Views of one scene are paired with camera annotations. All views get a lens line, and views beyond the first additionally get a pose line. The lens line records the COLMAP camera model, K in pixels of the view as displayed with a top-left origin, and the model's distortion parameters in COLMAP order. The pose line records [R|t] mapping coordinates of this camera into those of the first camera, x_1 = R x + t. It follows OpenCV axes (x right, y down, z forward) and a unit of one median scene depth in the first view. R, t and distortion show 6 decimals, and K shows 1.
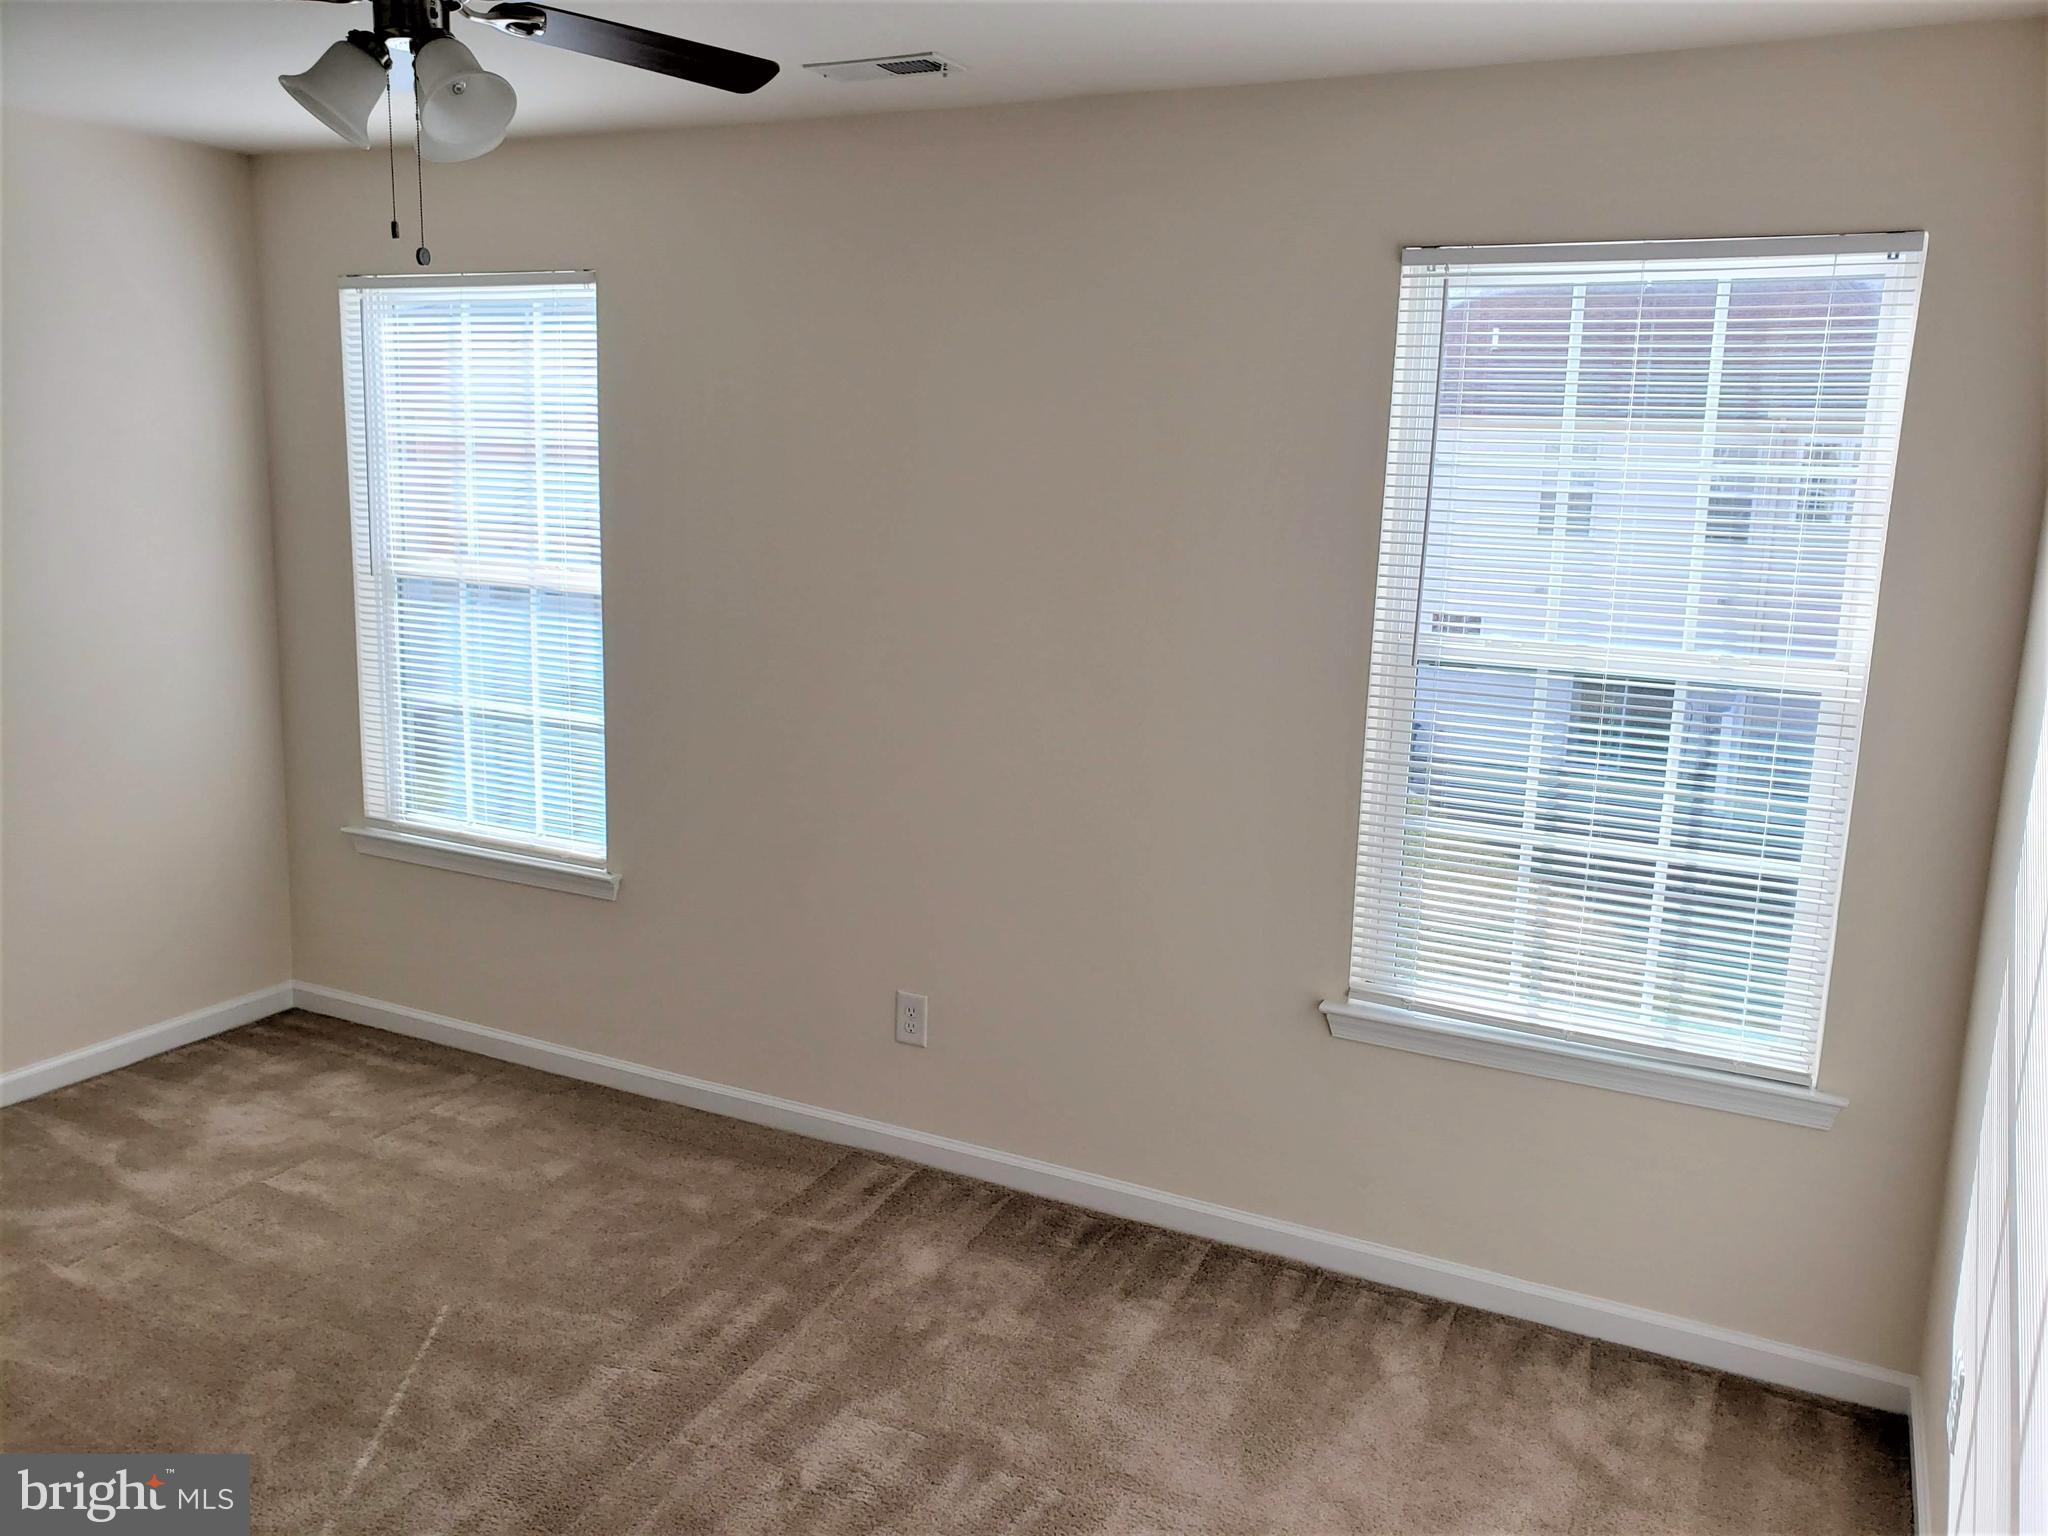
lens RADIAL K [[1597.0, 0, 1024.0], [0, 1597.0, 768.0], [0, 0, 1]] dist [0.052528, -0.064370]
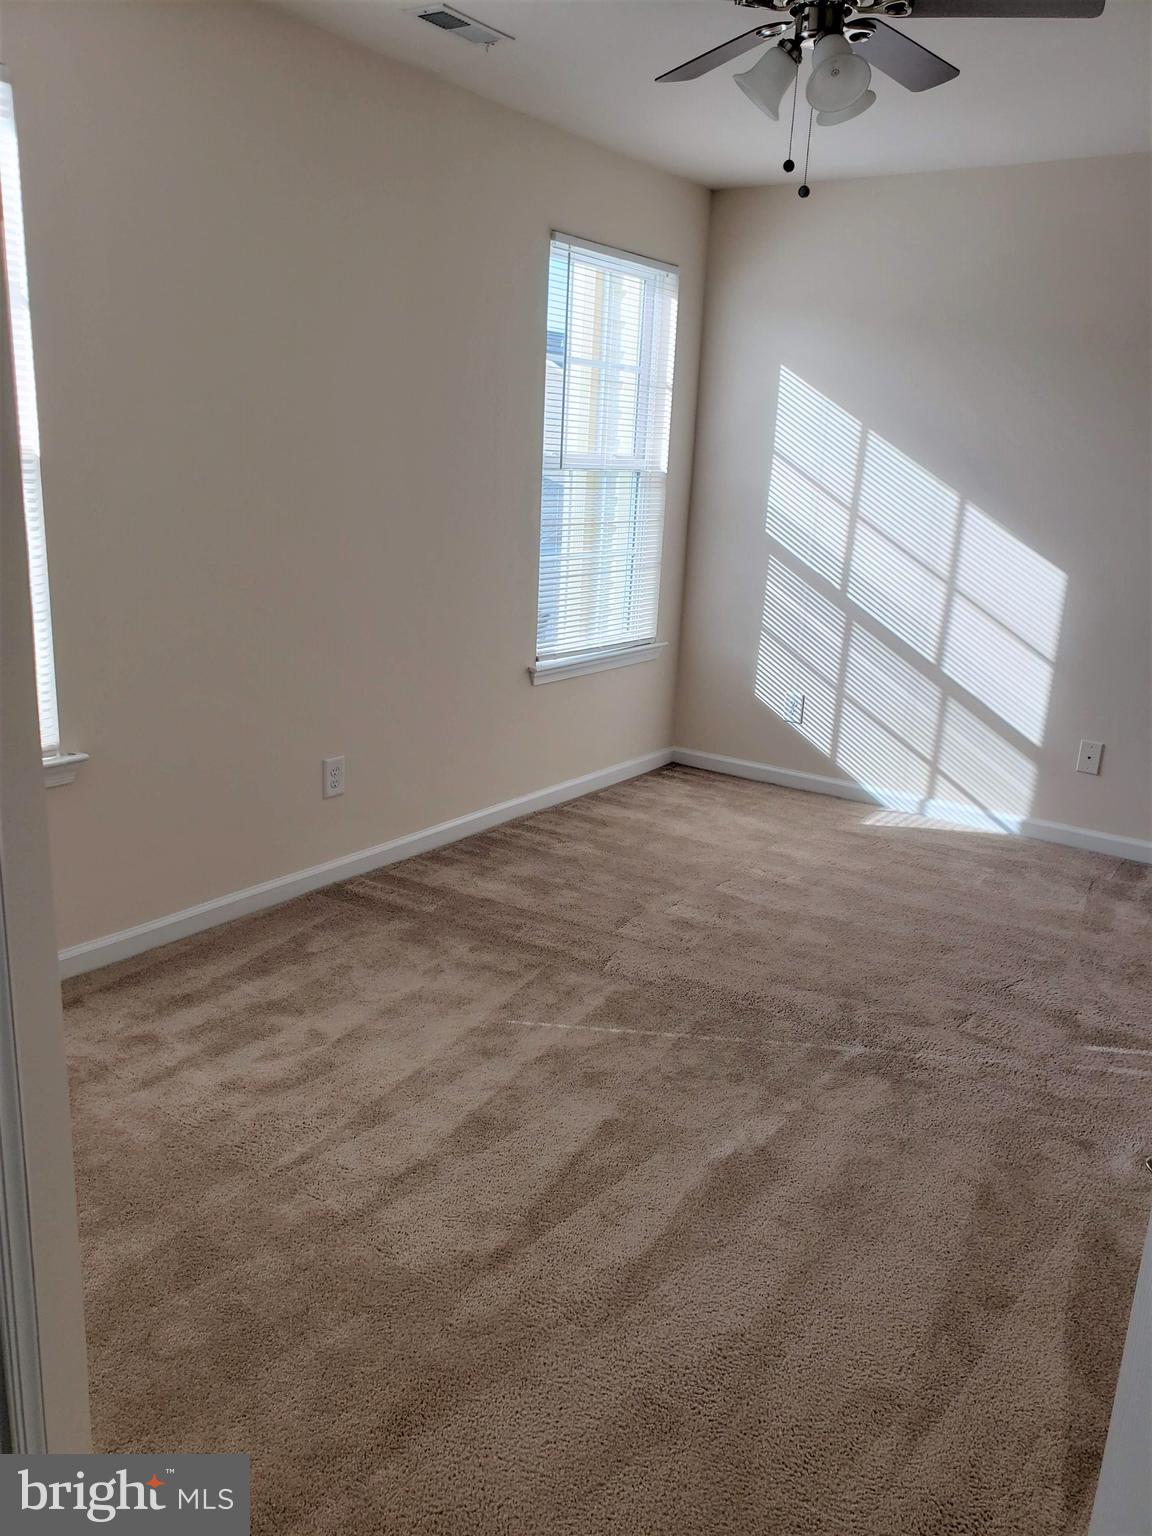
lens RADIAL K [[1190.7, 0, 572.1], [0, 1190.7, 775.4], [0, 0, 1]] dist [0.076691, -0.103973]
pose [[0.142722, -0.287238, 0.947167, -1.209572], [0.145323, 0.952673, 0.267010, -0.096412], [-0.979036, 0.099537, 0.177710, 0.791053]]
